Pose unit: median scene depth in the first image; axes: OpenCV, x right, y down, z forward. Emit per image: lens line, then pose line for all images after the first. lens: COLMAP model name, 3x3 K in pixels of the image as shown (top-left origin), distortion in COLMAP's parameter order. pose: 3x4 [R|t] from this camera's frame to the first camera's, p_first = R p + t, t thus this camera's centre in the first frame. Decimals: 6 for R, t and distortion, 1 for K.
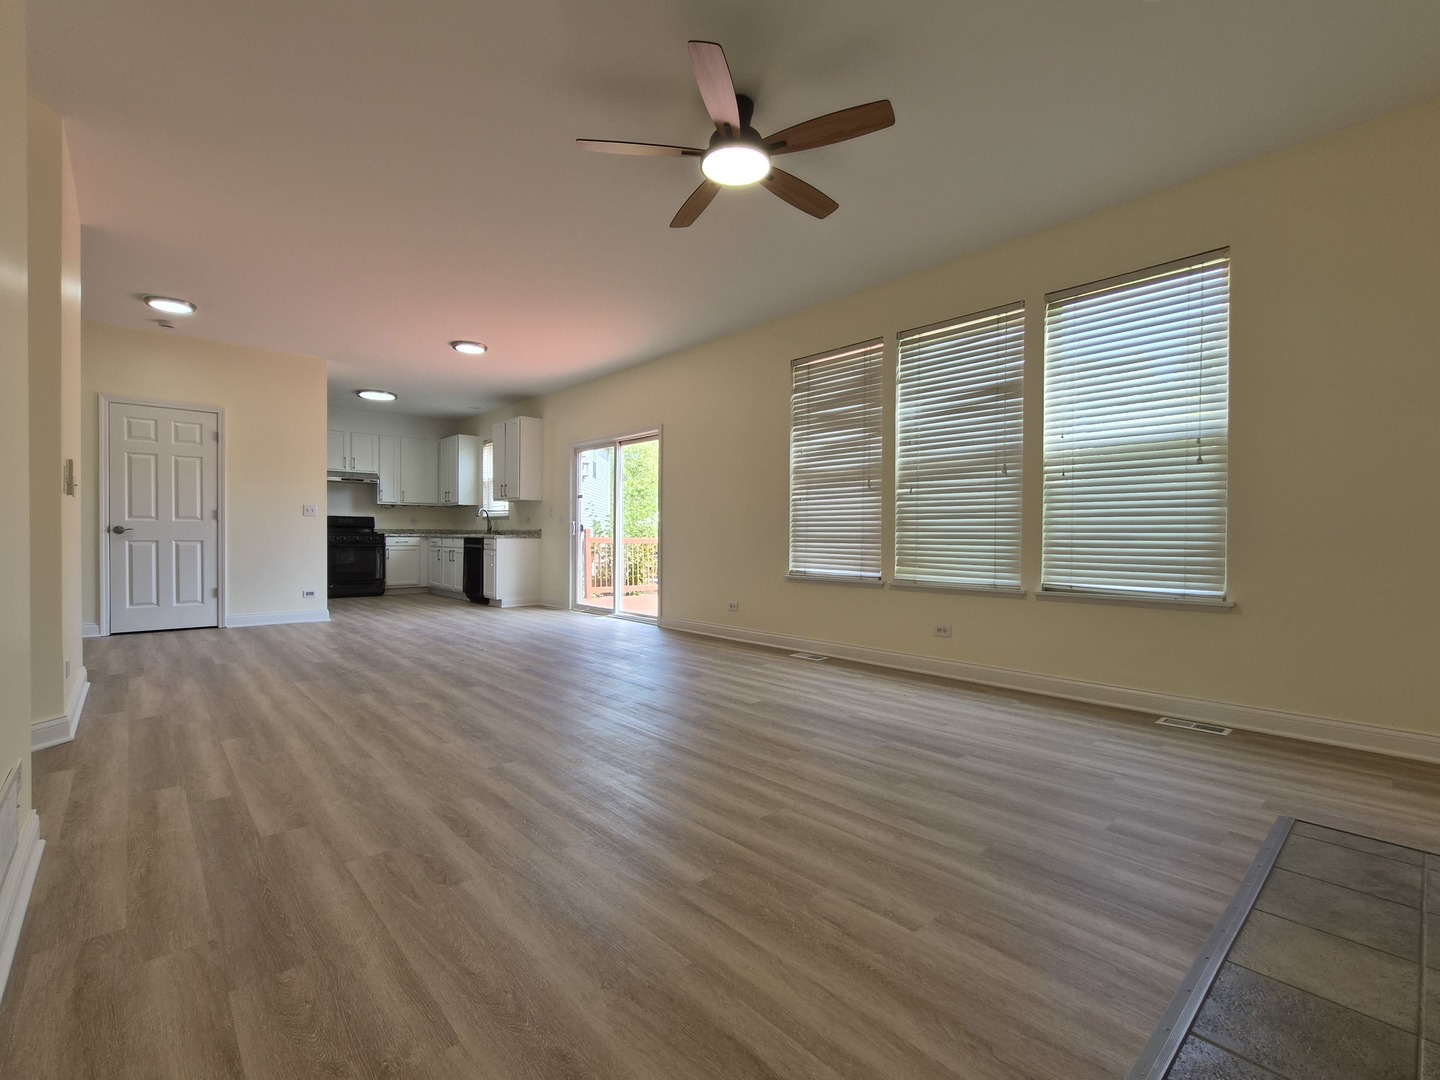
lens RADIAL K [[653.6, 0, 719.2], [0, 653.6, 543.2], [0, 0, 1]] dist [-0.001925, 0.001395]
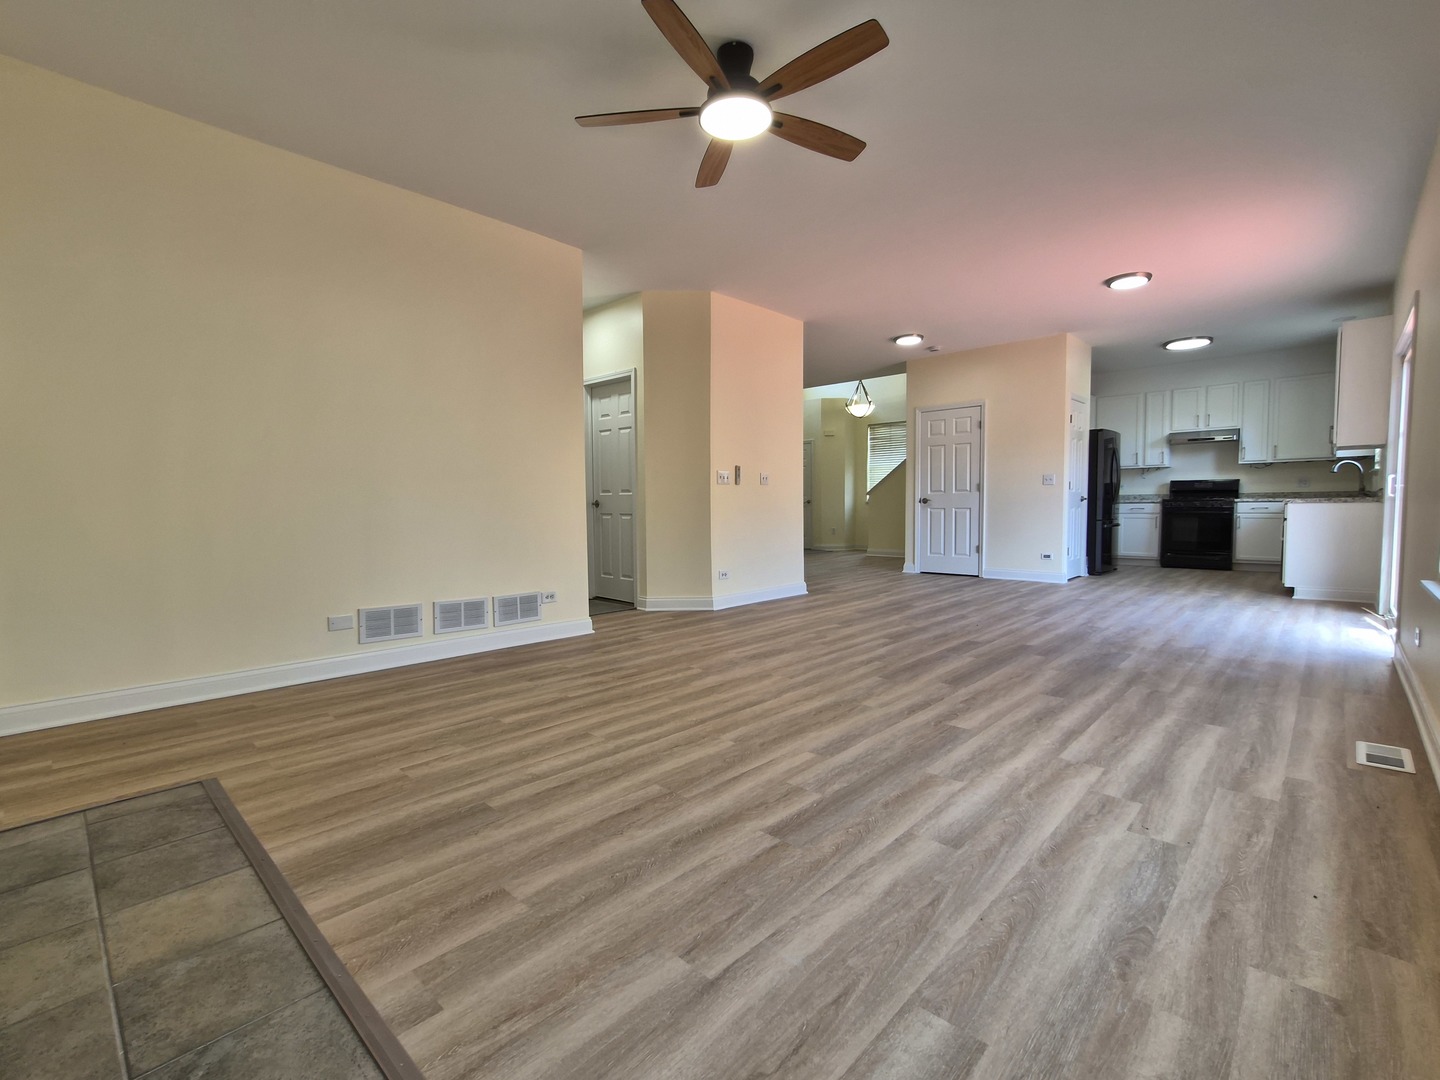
lens RADIAL K [[653.6, 0, 712.2], [0, 653.6, 541.5], [0, 0, 1]] dist [-0.001925, 0.001395]
pose [[0.070451, 0.049492, -0.996287, 0.854719], [0.000238, 0.998768, 0.049632, -0.003390], [0.997515, -0.003734, 0.070353, 0.754417]]
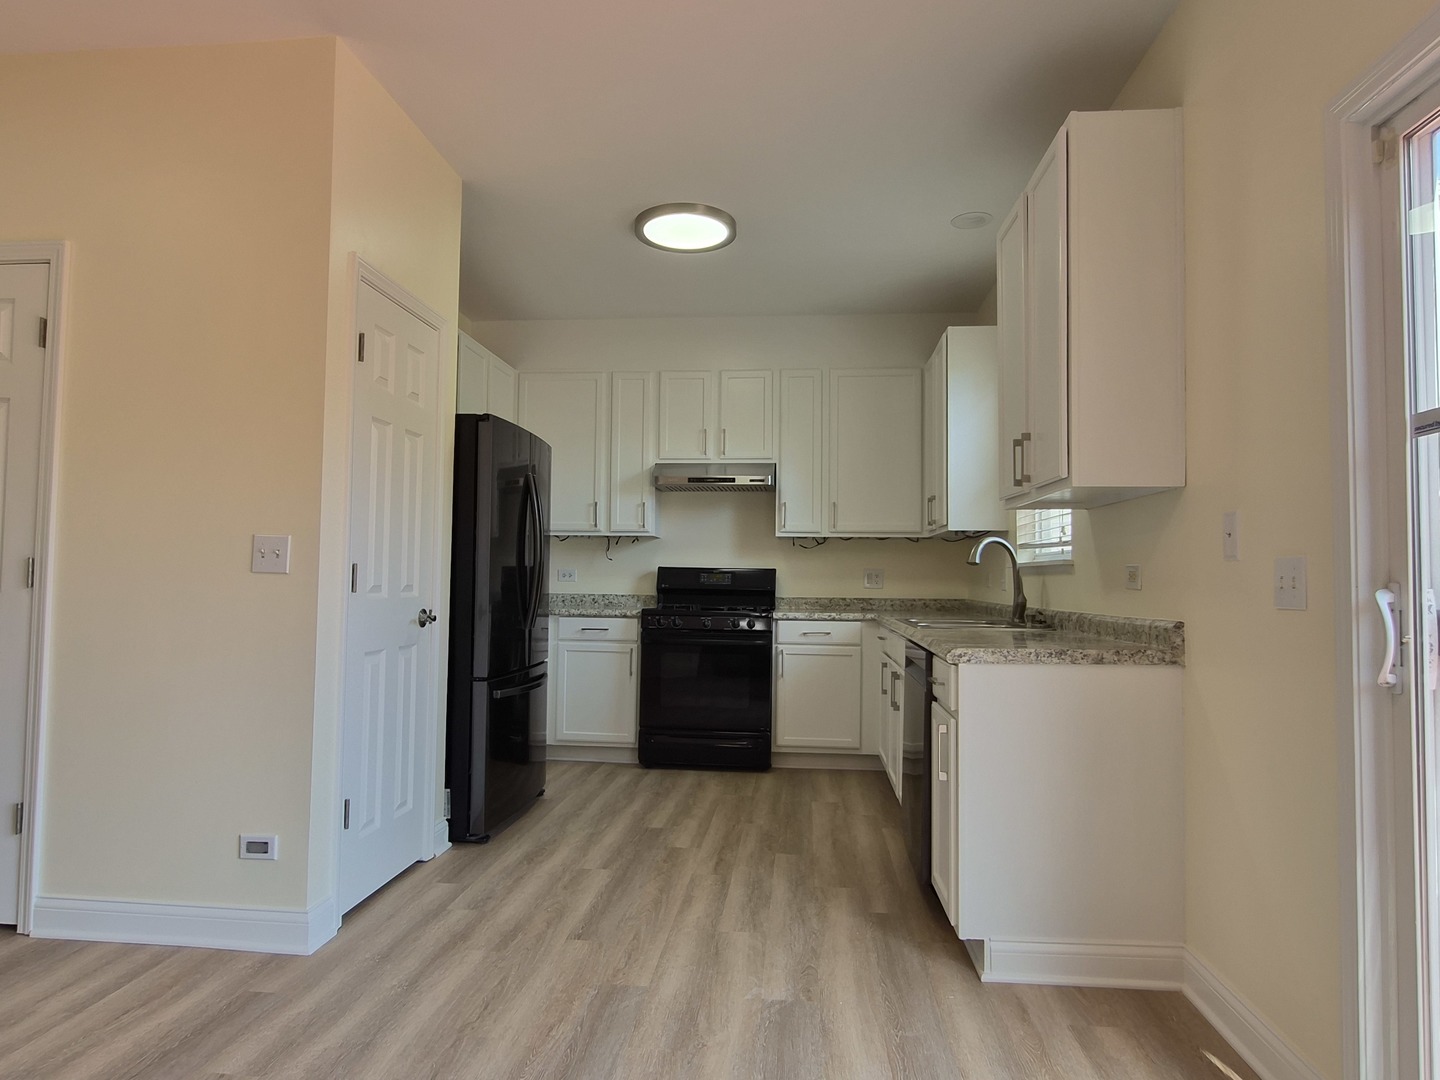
lens RADIAL K [[871.3, 0, 719.3], [0, 871.3, 543.4], [0, 0, 1]] dist [-0.006764, -0.001034]
pose [[0.672858, -0.030161, -0.739157, -0.430167], [-0.016939, 0.998278, -0.056153, -0.074523], [0.739578, 0.050304, 0.671189, 1.823502]]
